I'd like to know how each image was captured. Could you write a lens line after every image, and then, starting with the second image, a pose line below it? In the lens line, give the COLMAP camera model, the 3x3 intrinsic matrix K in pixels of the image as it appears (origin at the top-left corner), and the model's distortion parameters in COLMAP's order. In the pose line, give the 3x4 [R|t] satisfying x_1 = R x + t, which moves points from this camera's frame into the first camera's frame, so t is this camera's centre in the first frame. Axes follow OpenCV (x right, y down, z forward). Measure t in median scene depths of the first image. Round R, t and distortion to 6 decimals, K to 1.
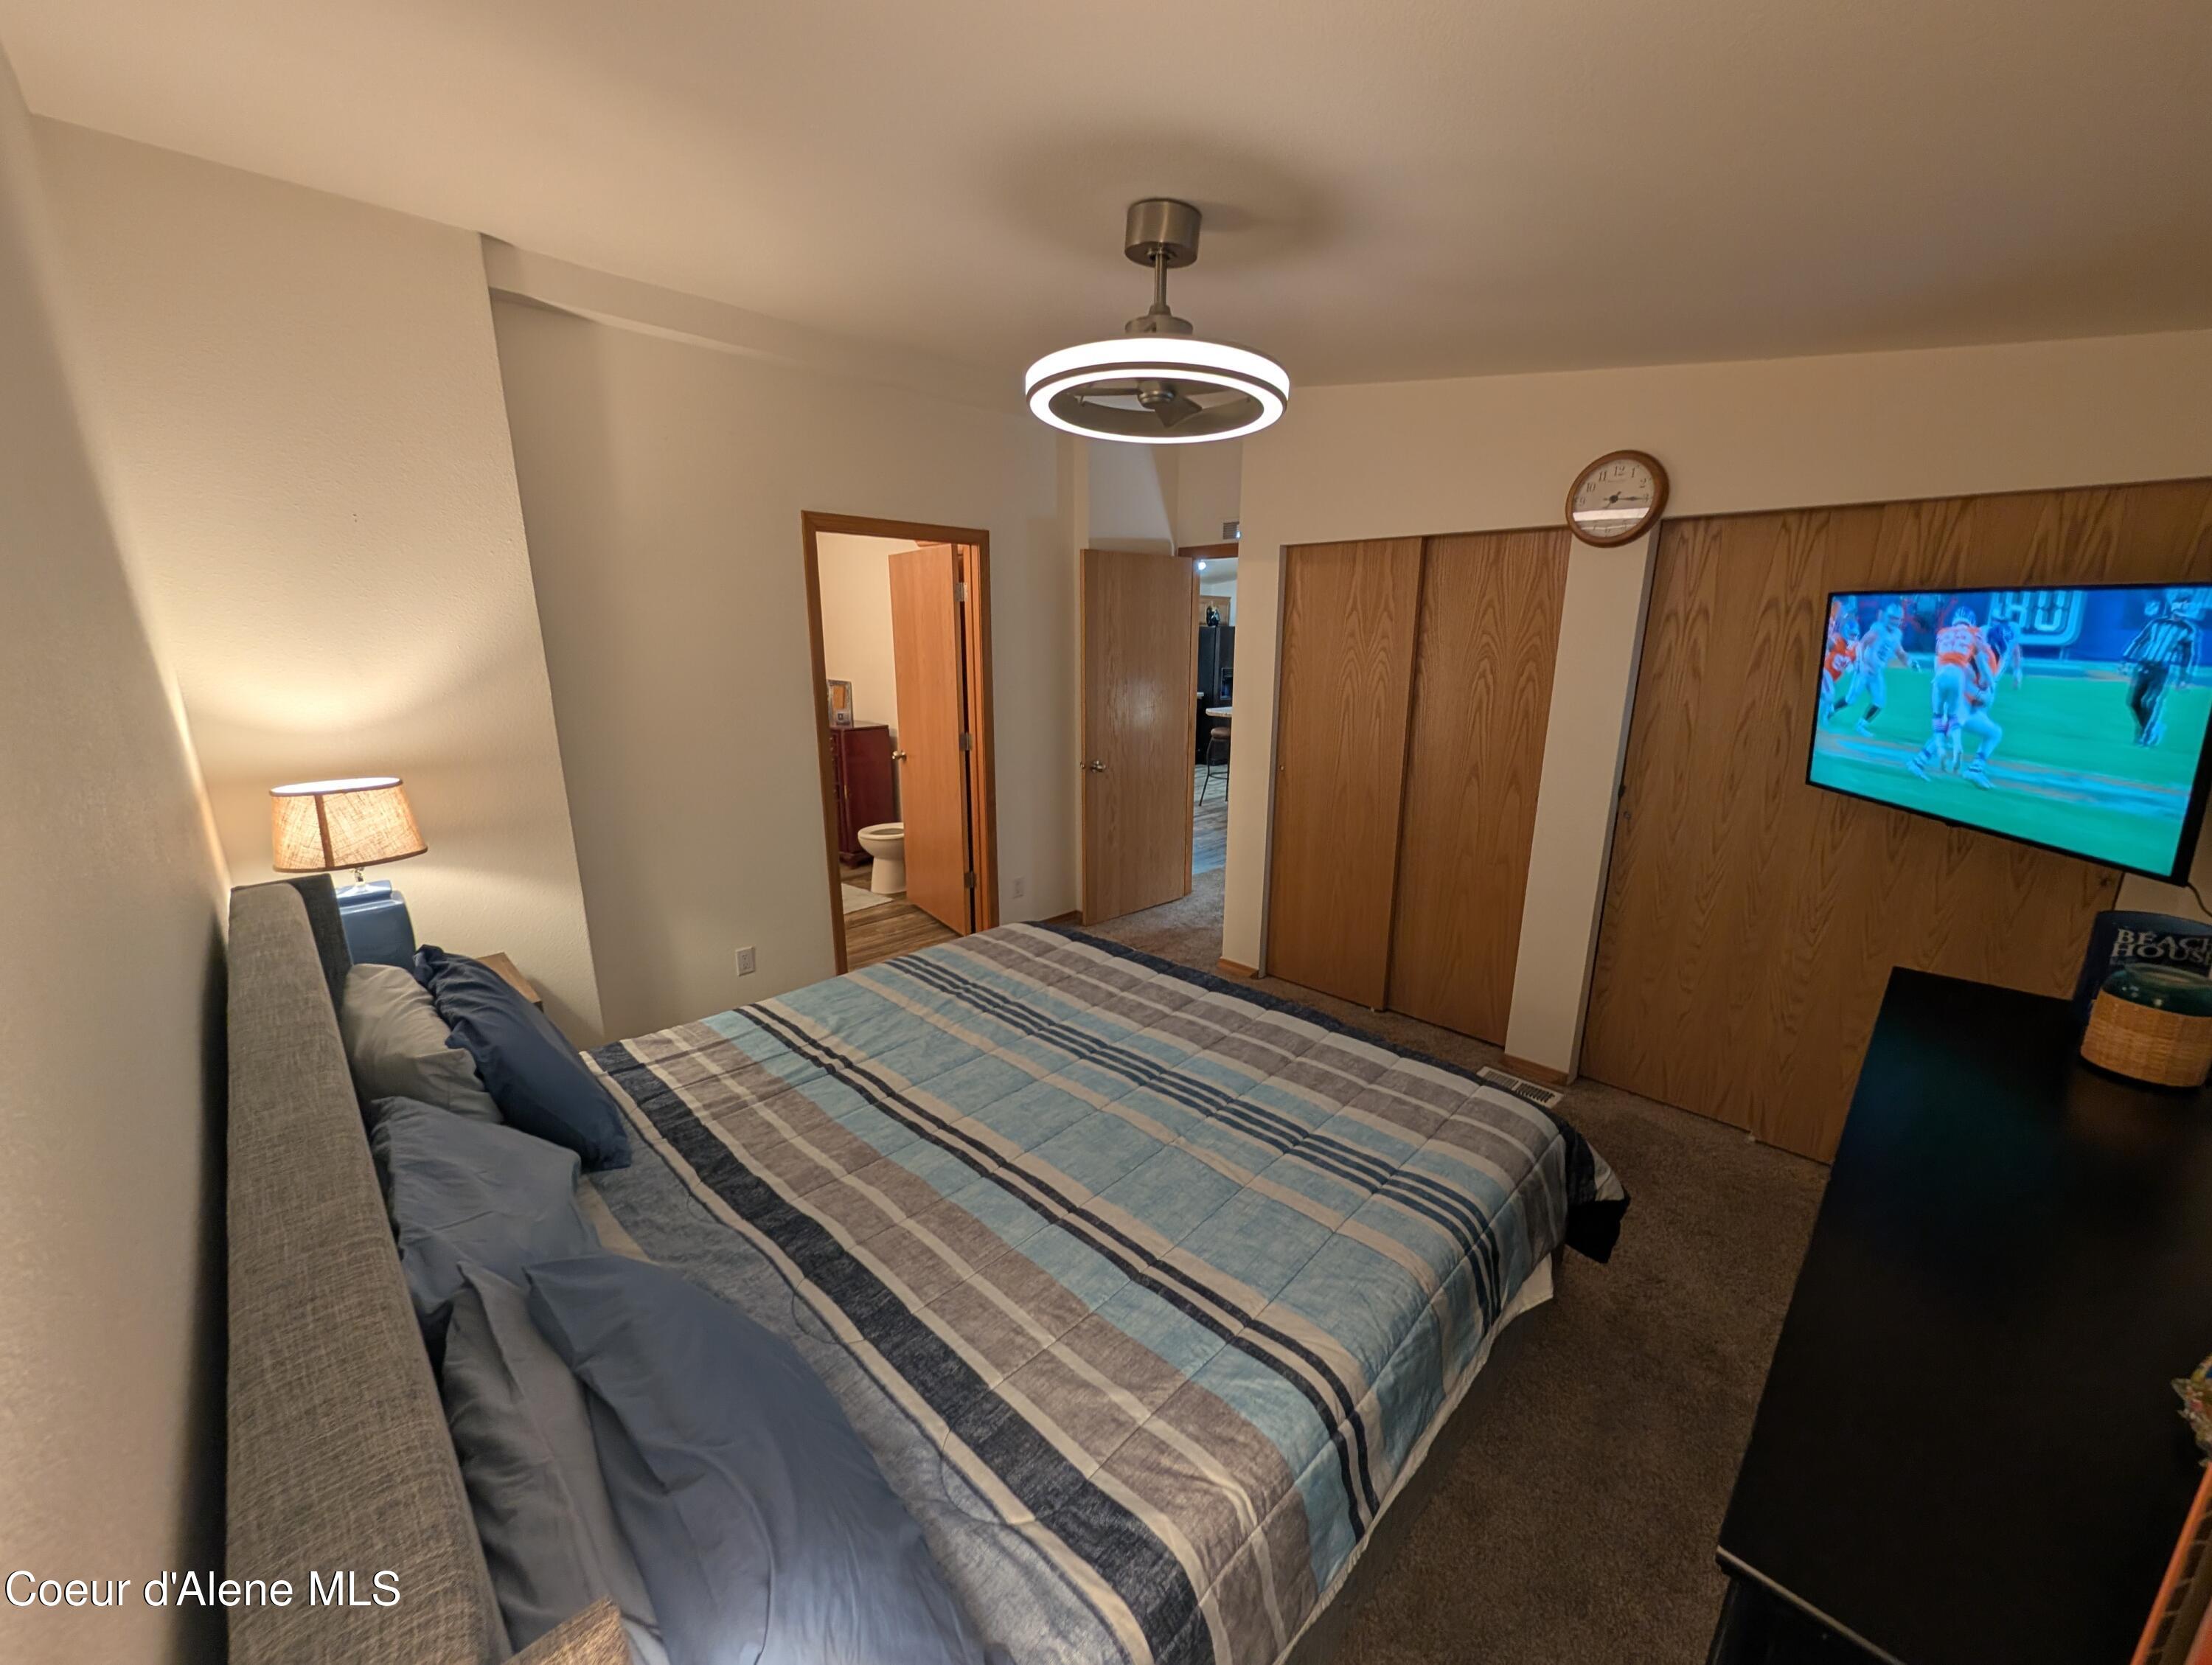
lens RADIAL K [[772.6, 0, 1106.0], [0, 772.6, 832.5], [0, 0, 1]] dist [-0.000066, -0.000004]
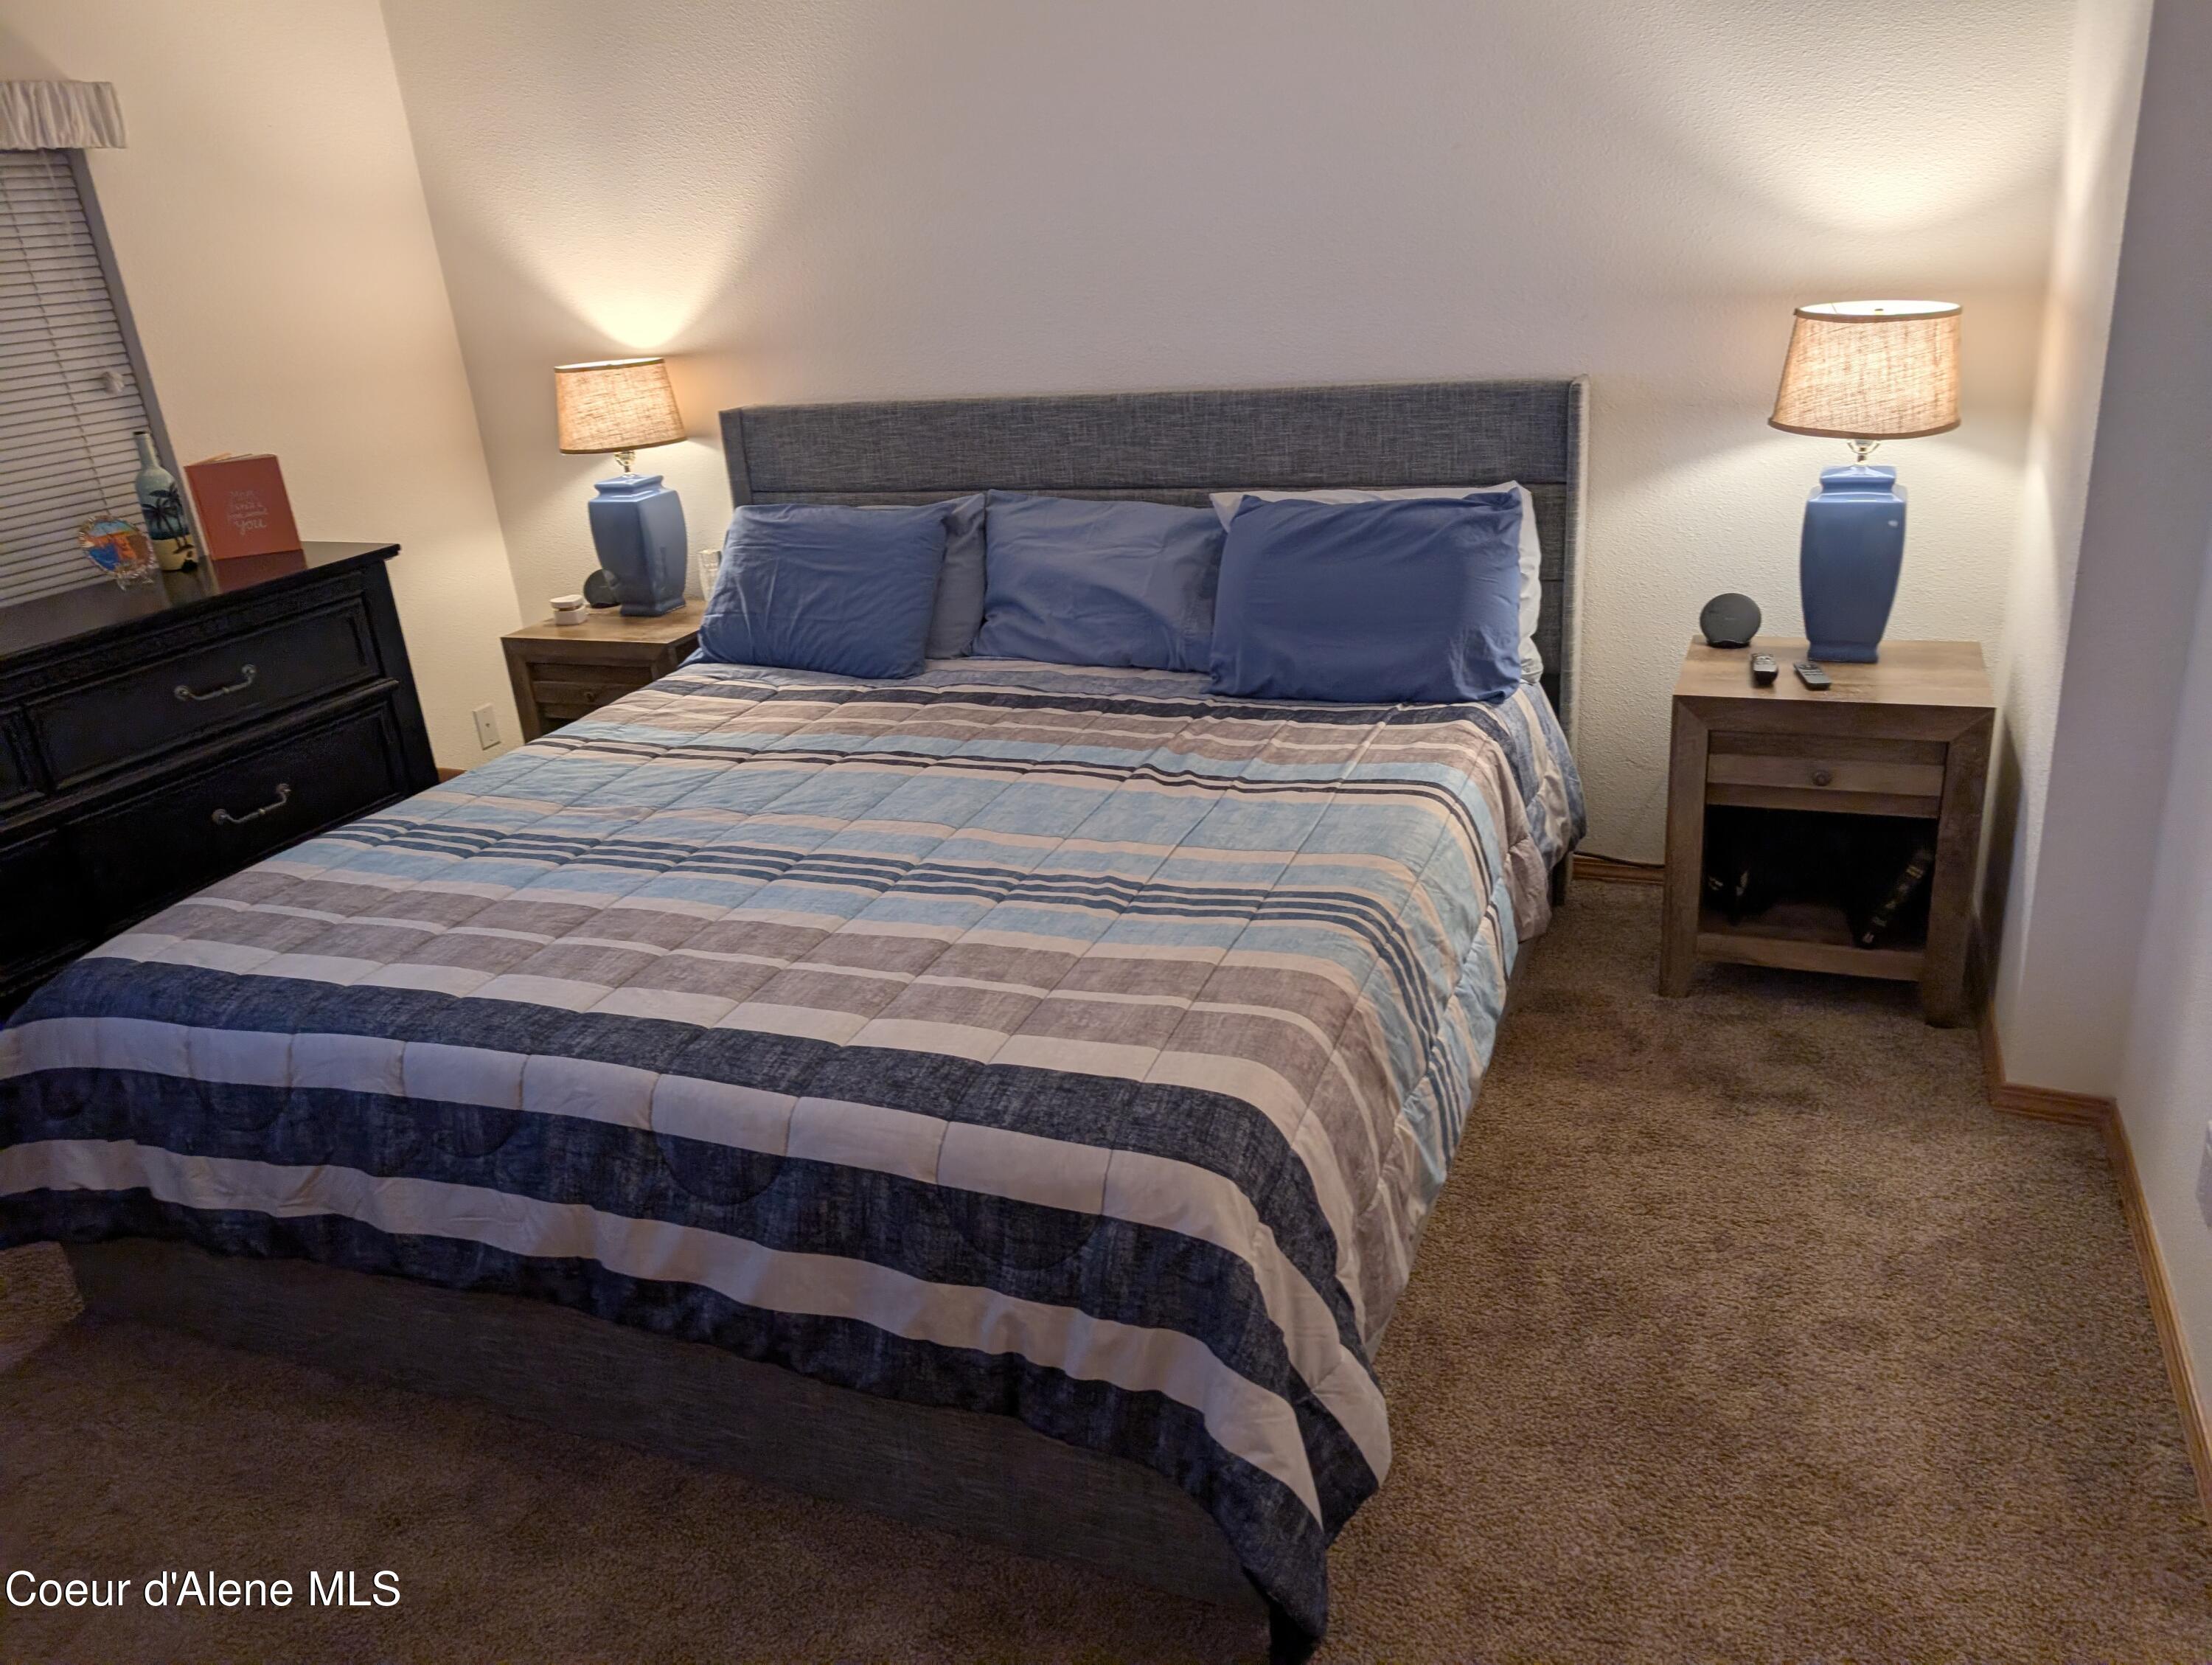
lens RADIAL K [[1615.2, 0, 1106.0], [0, 1615.2, 832.5], [0, 0, 1]] dist [0.001989, 0.000379]
pose [[-0.928507, 0.205294, -0.309401, 0.140500], [0.003481, 0.838034, 0.545607, -0.437338], [0.371298, 0.505523, -0.778835, 2.092337]]
